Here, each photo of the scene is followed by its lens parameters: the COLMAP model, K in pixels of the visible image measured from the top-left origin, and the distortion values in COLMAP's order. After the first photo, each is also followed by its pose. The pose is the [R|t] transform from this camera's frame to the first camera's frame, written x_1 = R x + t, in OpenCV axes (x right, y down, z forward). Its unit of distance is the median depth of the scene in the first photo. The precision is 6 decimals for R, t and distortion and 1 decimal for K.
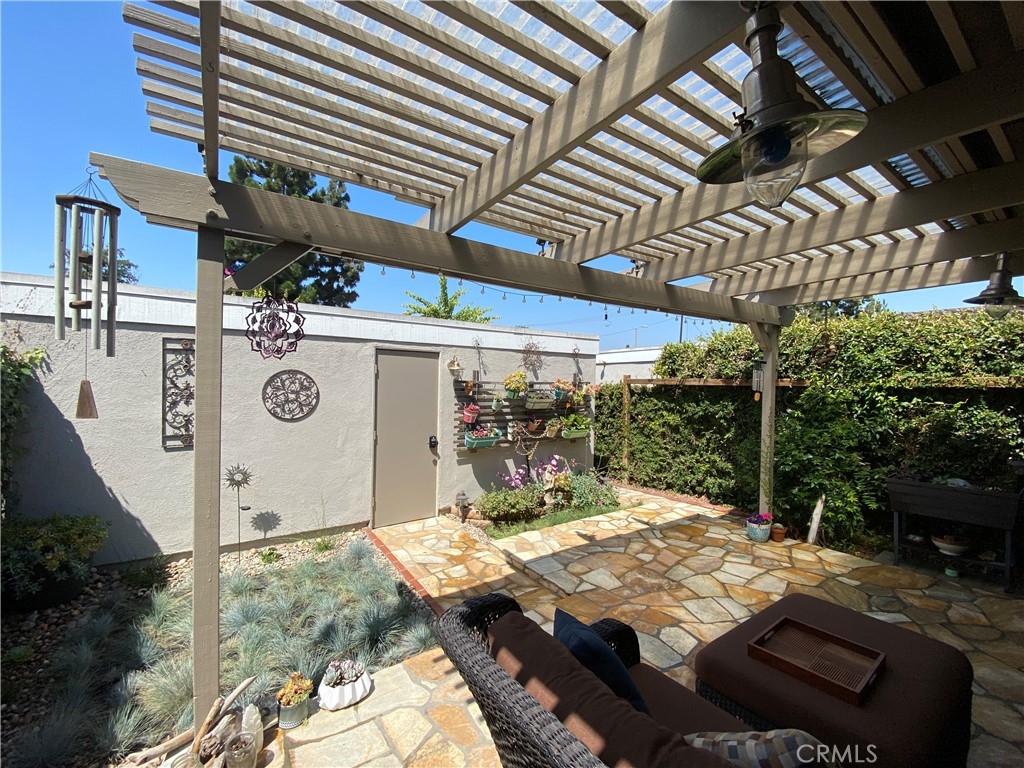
lens RADIAL K [[416.8, 0, 512.1], [0, 416.8, 377.4], [0, 0, 1]] dist [0.015151, -0.019291]
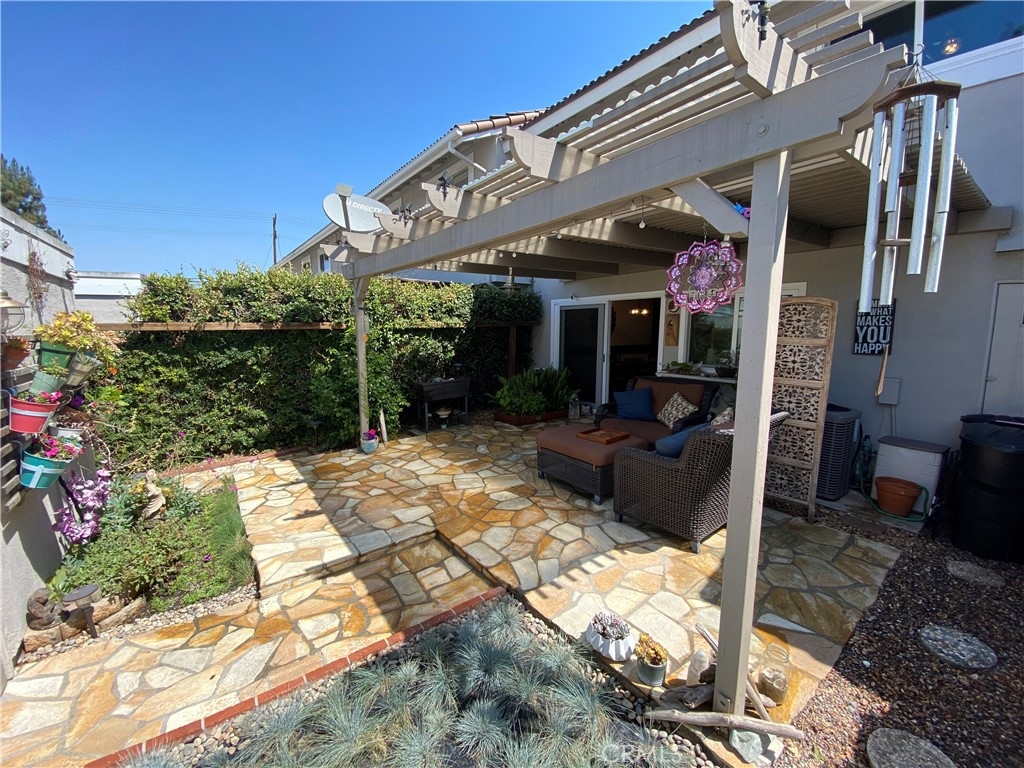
lens RADIAL K [[416.8, 0, 512.1], [0, 416.8, 377.4], [0, 0, 1]] dist [0.015151, -0.019291]
pose [[-0.058605, -0.140039, 0.988410, -0.667059], [-0.009915, 0.990145, 0.139697, -0.016711], [-0.998232, -0.001614, -0.059416, 0.656286]]
